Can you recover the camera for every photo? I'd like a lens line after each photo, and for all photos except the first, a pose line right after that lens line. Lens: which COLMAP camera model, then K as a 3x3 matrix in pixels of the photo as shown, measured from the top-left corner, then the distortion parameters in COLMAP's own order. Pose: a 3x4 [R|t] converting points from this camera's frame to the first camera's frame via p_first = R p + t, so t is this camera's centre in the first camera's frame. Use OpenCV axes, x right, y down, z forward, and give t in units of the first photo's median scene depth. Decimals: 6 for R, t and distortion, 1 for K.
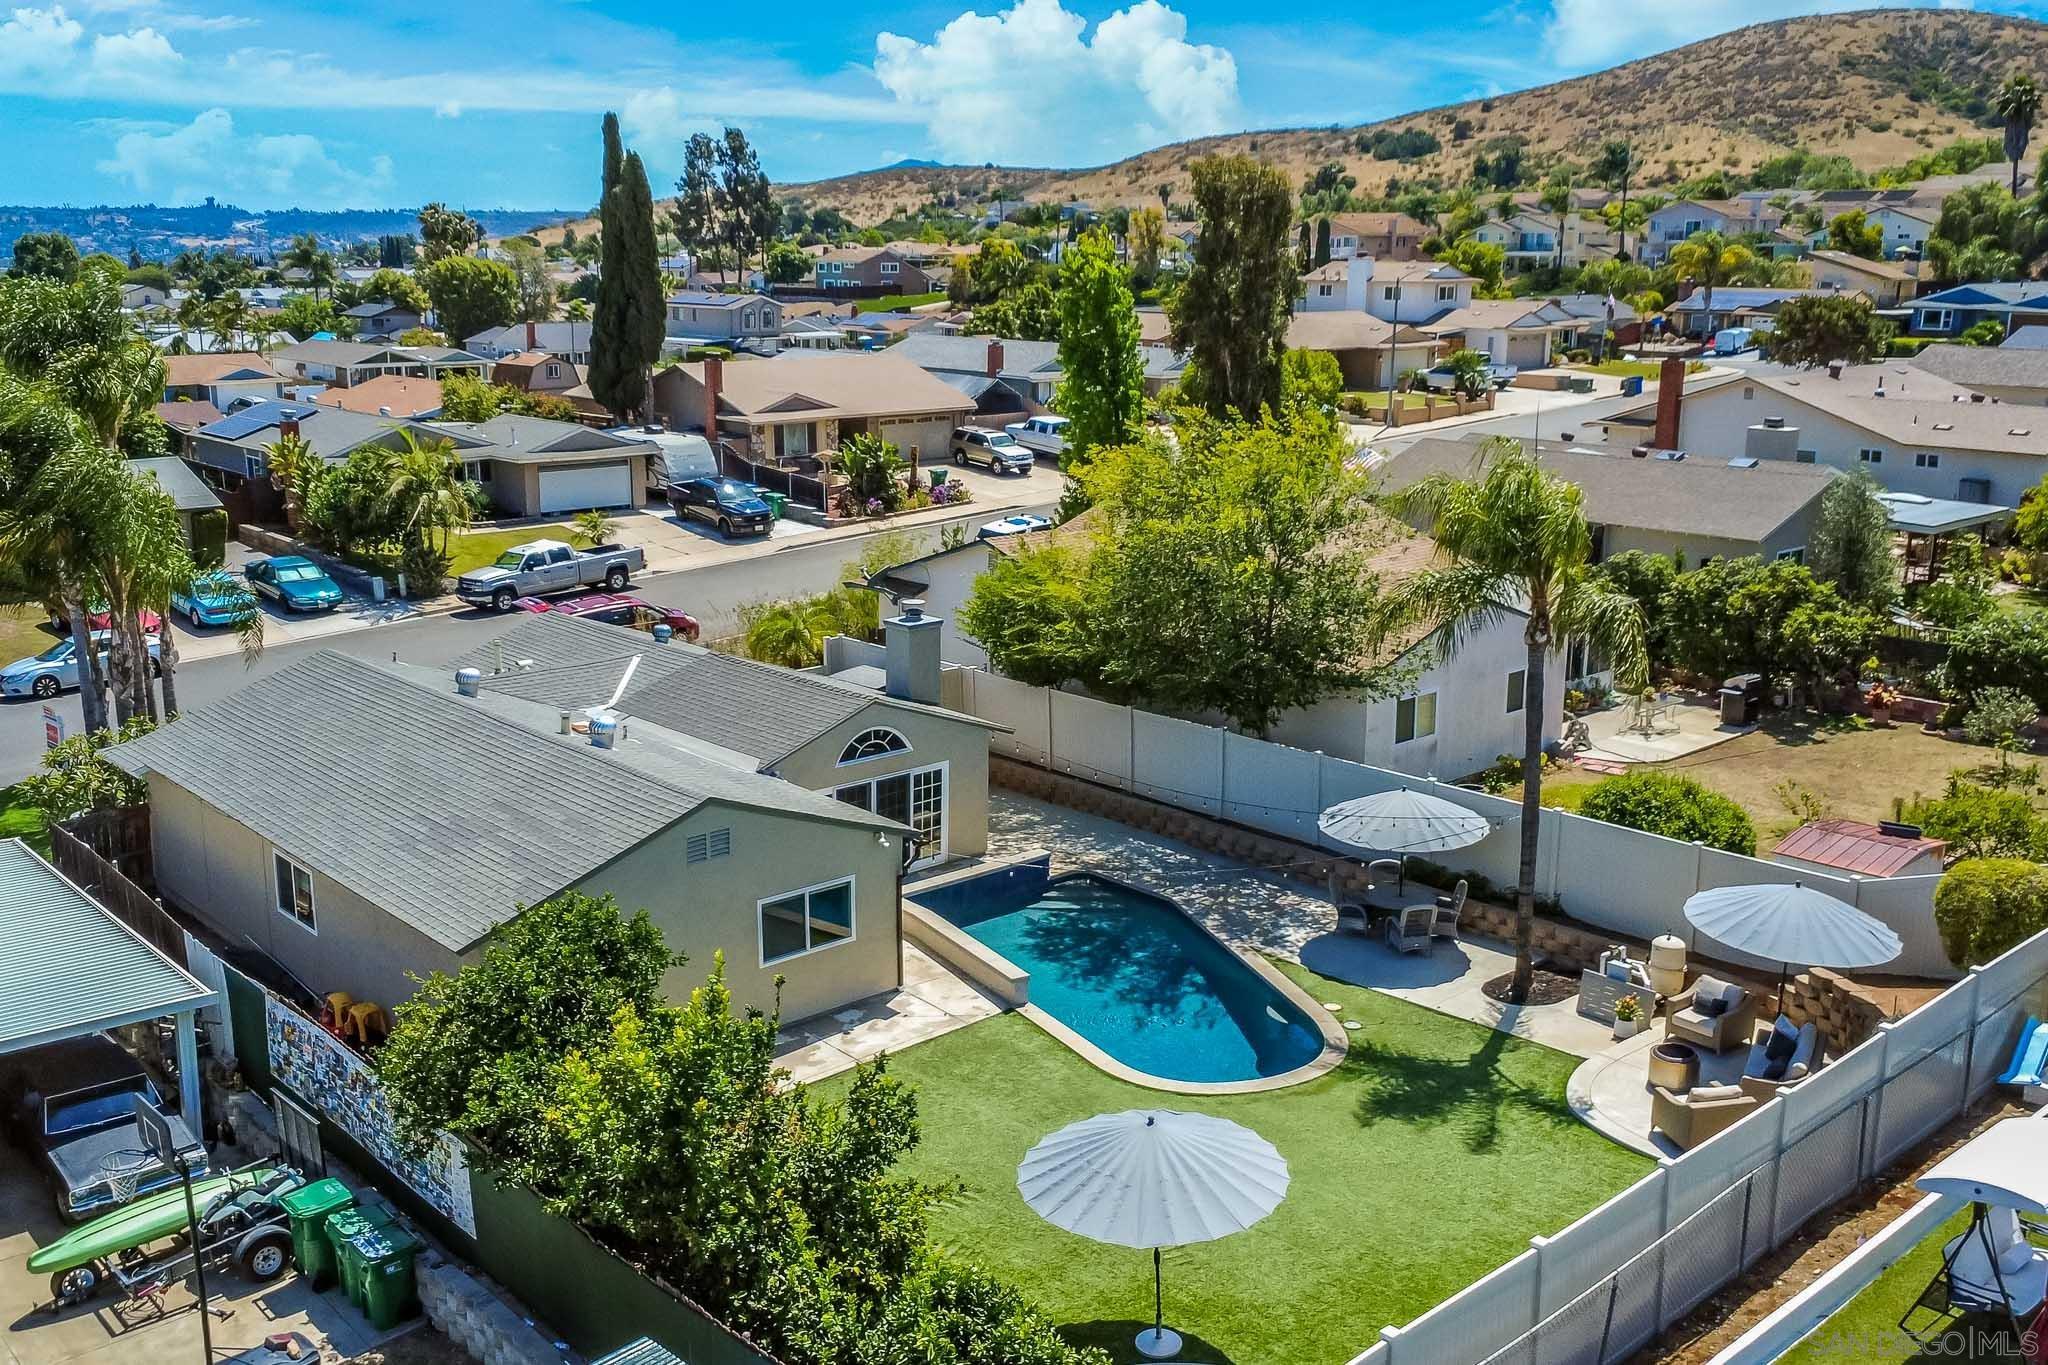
lens RADIAL K [[1849.9, 0, 953.9], [0, 1849.9, 647.9], [0, 0, 1]] dist [0.000417, -0.016006]
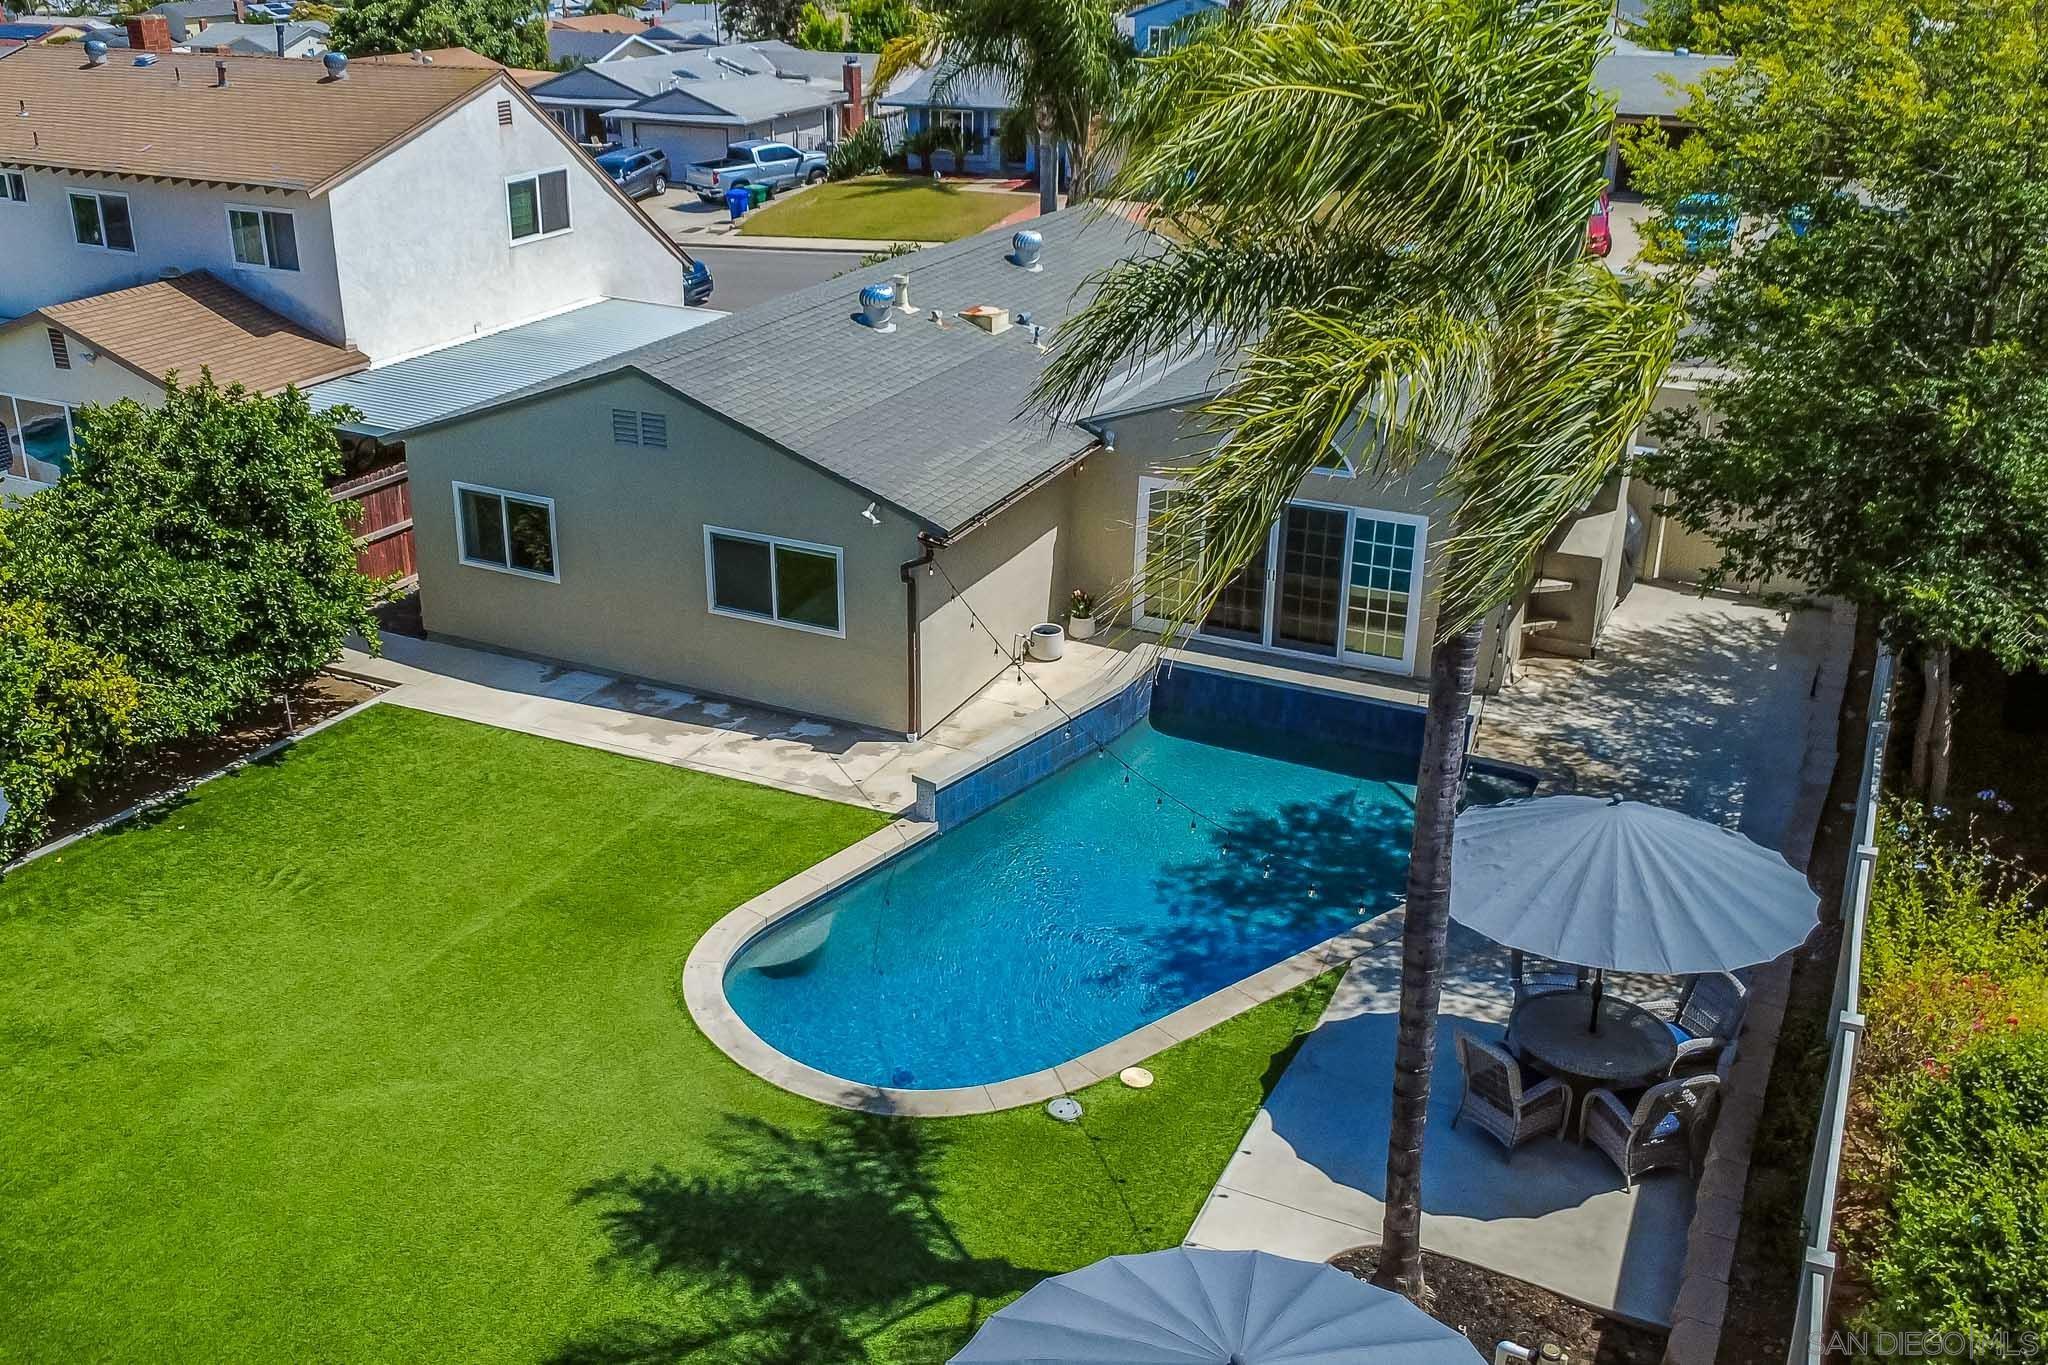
lens RADIAL K [[1849.9, 0, 953.9], [0, 1849.9, 647.9], [0, 0, 1]] dist [0.000417, -0.016006]
pose [[0.380172, 0.341698, -0.859483, 0.498186], [-0.196021, 0.937913, 0.286174, -0.044617], [0.903906, 0.059682, 0.423548, 0.627394]]
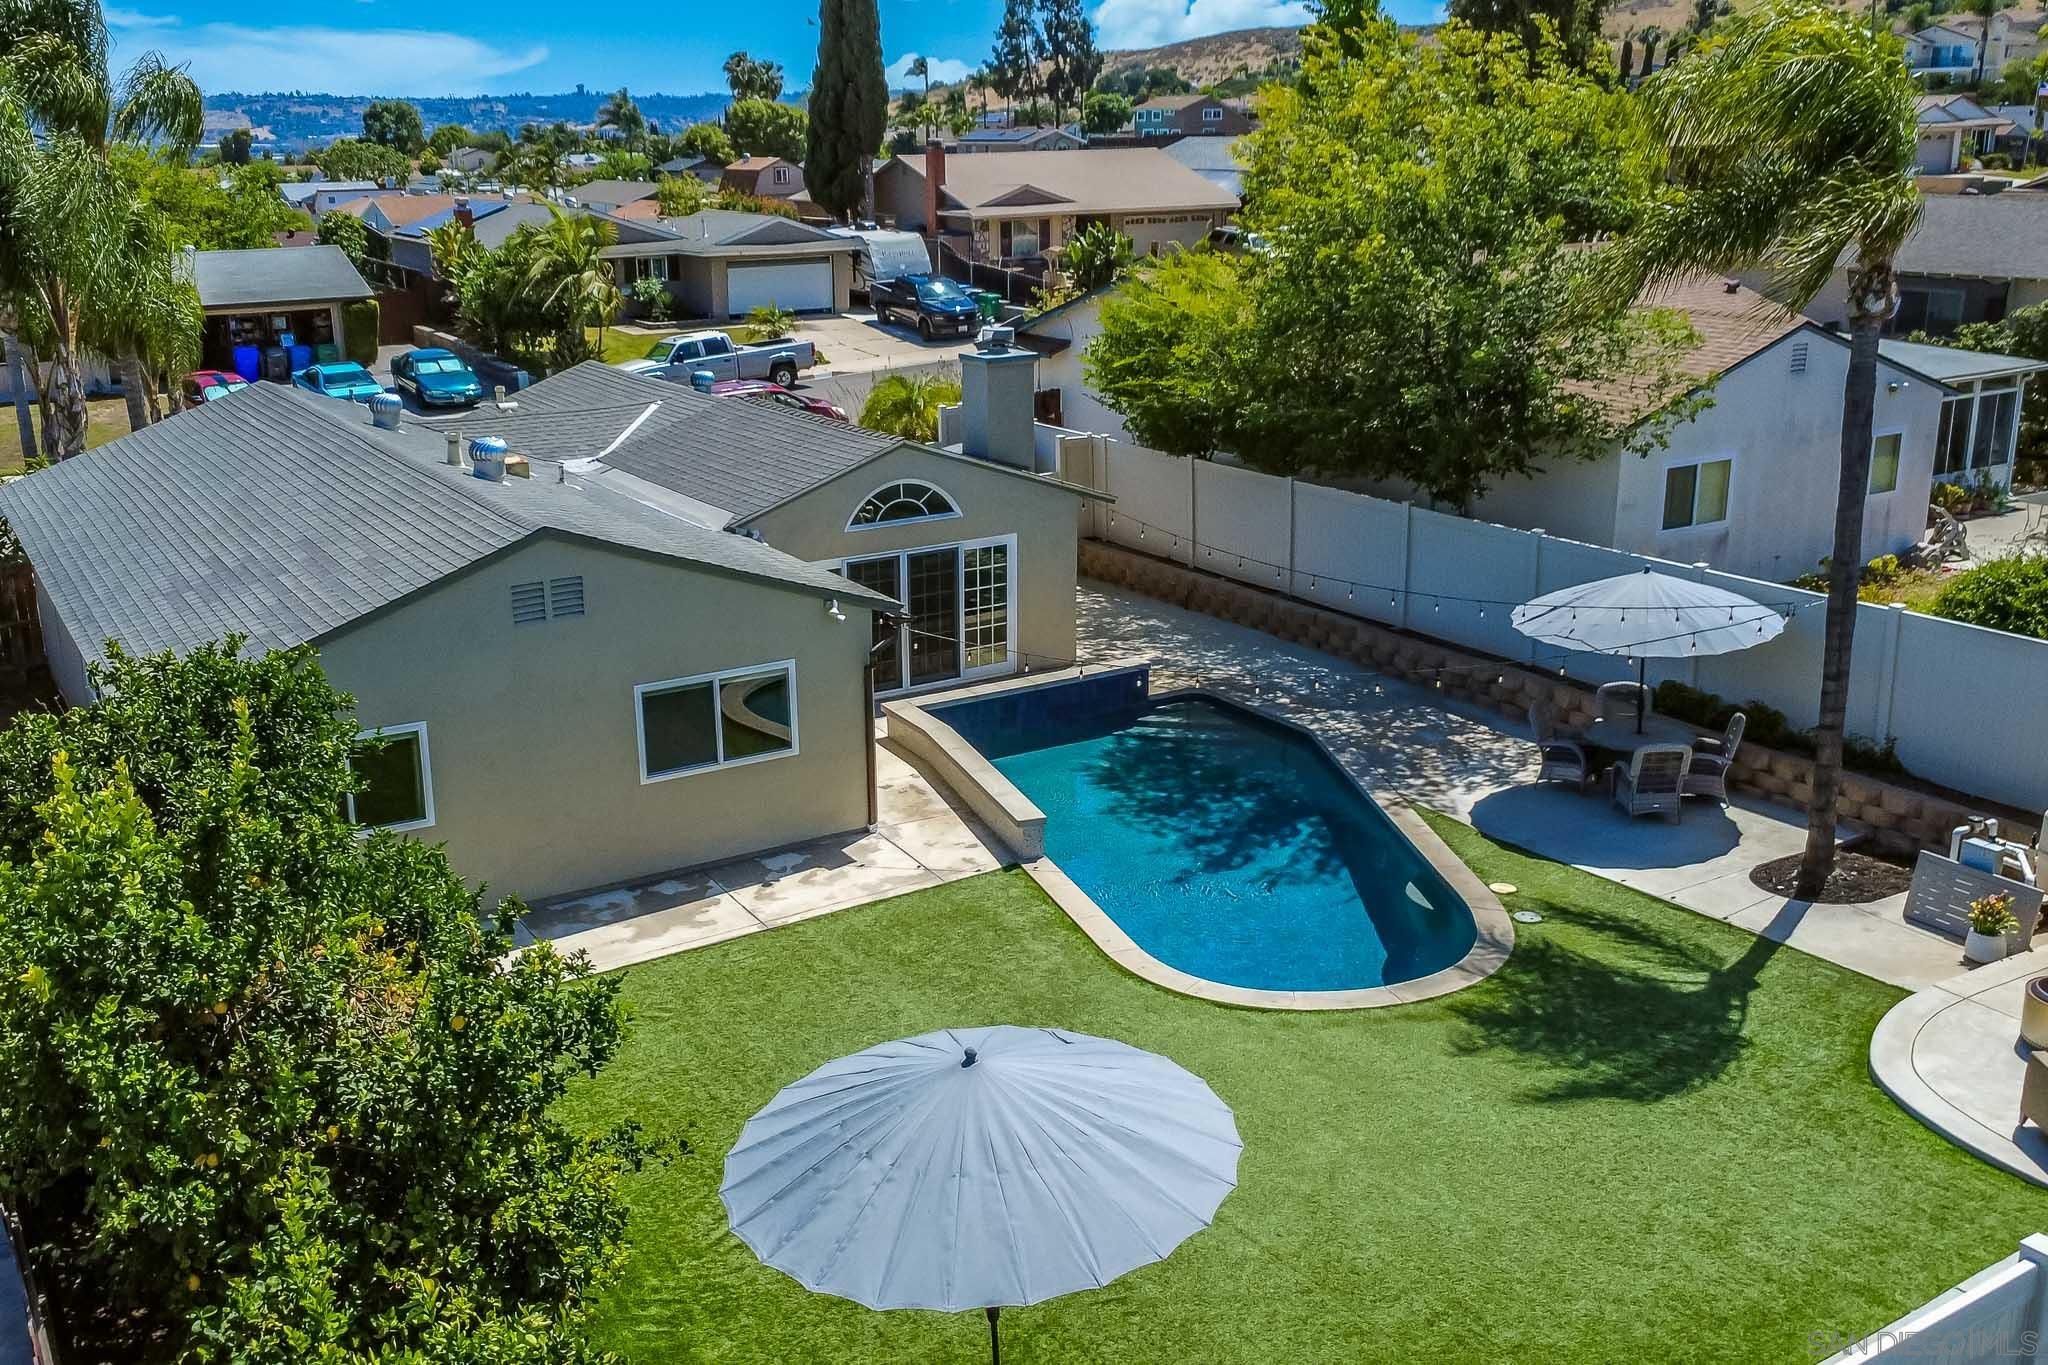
lens RADIAL K [[1849.9, 0, 953.9], [0, 1849.9, 647.9], [0, 0, 1]] dist [0.000417, -0.016006]
pose [[0.983192, 0.033592, -0.179460, 0.110172], [-0.022325, 0.997672, 0.064438, 0.061942], [0.181207, -0.059348, 0.981653, 0.284521]]
